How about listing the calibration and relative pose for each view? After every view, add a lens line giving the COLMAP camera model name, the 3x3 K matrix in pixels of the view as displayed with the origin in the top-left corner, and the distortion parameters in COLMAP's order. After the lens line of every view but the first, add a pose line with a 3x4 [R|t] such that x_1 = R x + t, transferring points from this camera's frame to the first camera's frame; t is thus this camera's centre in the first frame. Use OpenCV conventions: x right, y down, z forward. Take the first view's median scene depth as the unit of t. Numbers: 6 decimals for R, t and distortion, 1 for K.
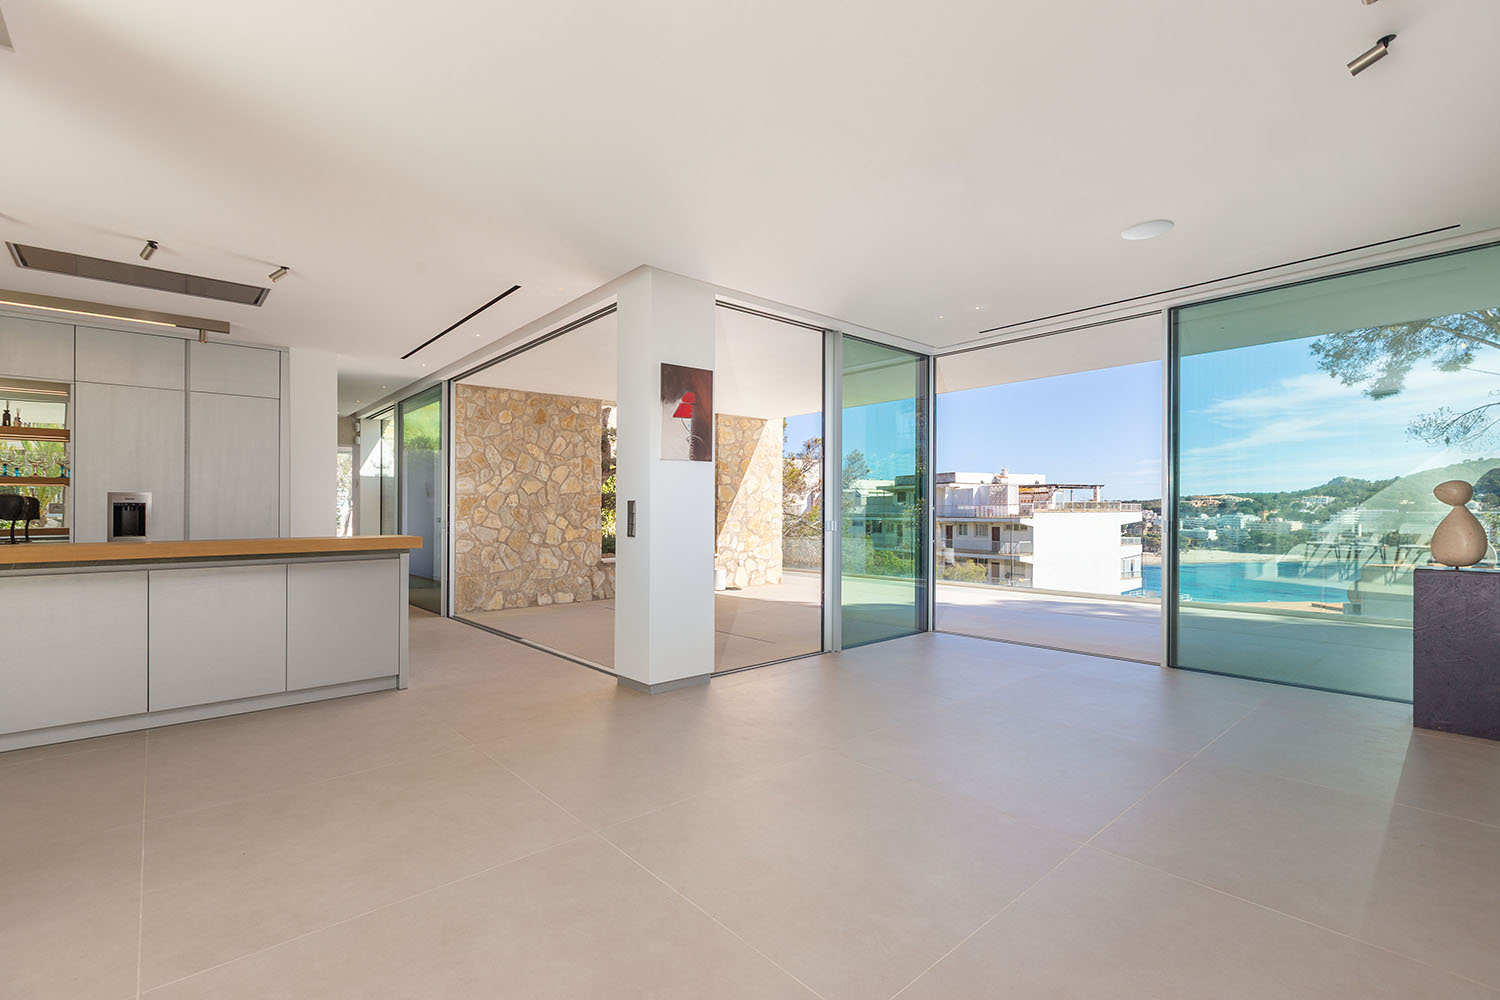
lens RADIAL K [[667.7, 0, 725.4], [0, 667.7, 521.8], [0, 0, 1]] dist [0.006711, -0.001378]
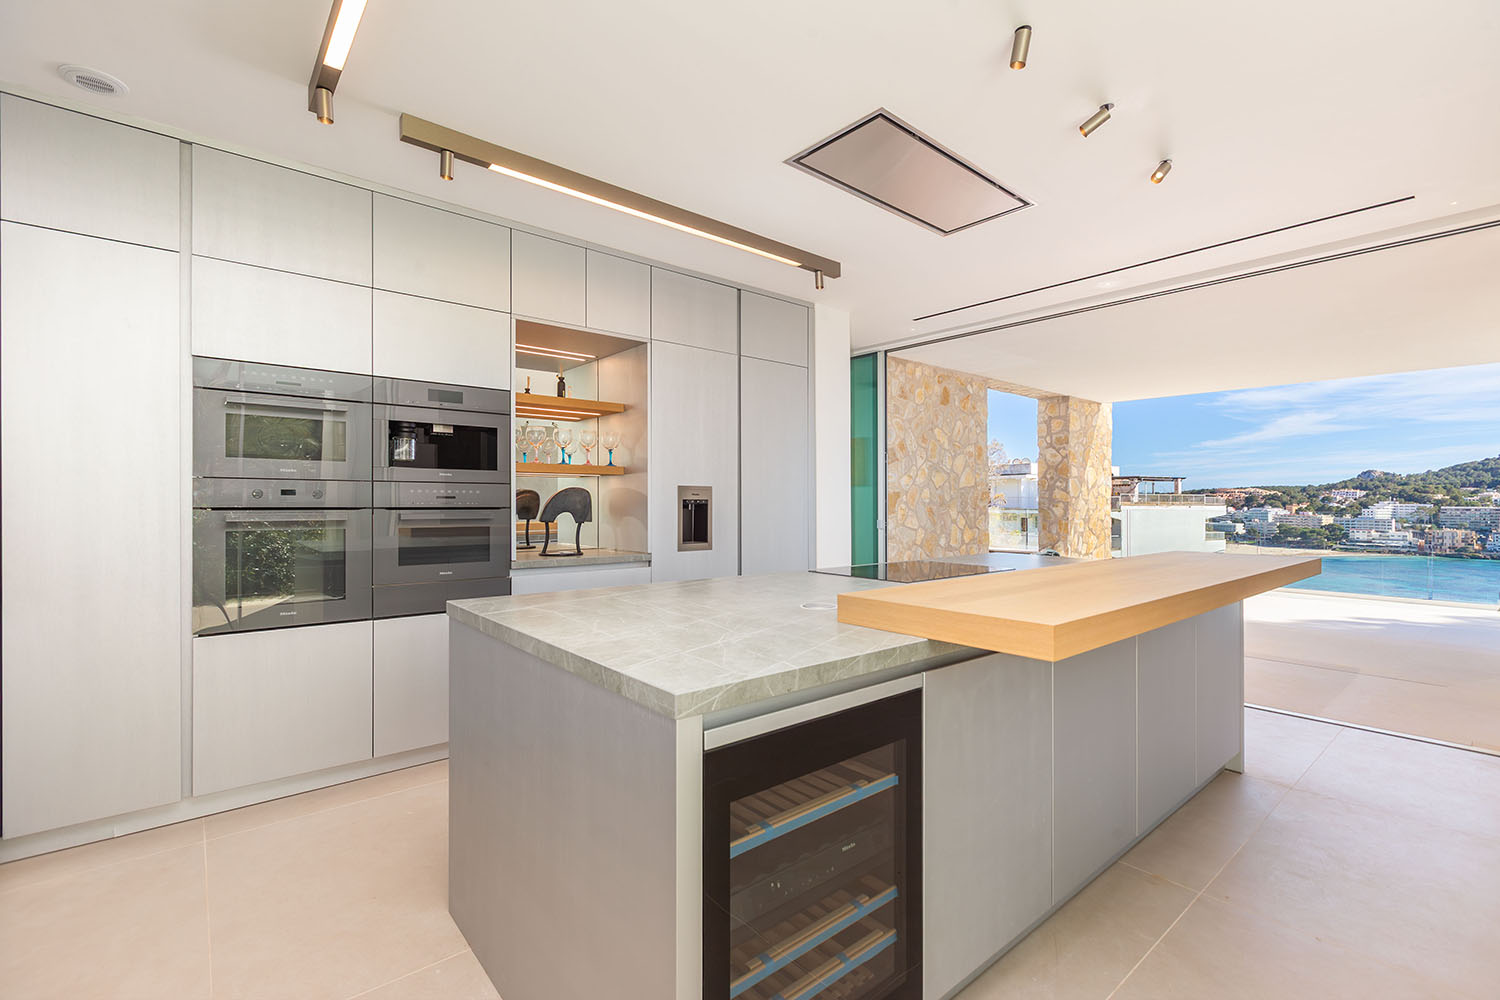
lens RADIAL K [[667.7, 0, 723.4], [0, 667.7, 494.9], [0, 0, 1]] dist [0.006711, -0.001378]
pose [[0.999892, 0.007894, -0.012427, -0.531132], [-0.008184, 0.999691, -0.023454, -0.010089], [0.012238, 0.023553, 0.999648, 0.148947]]
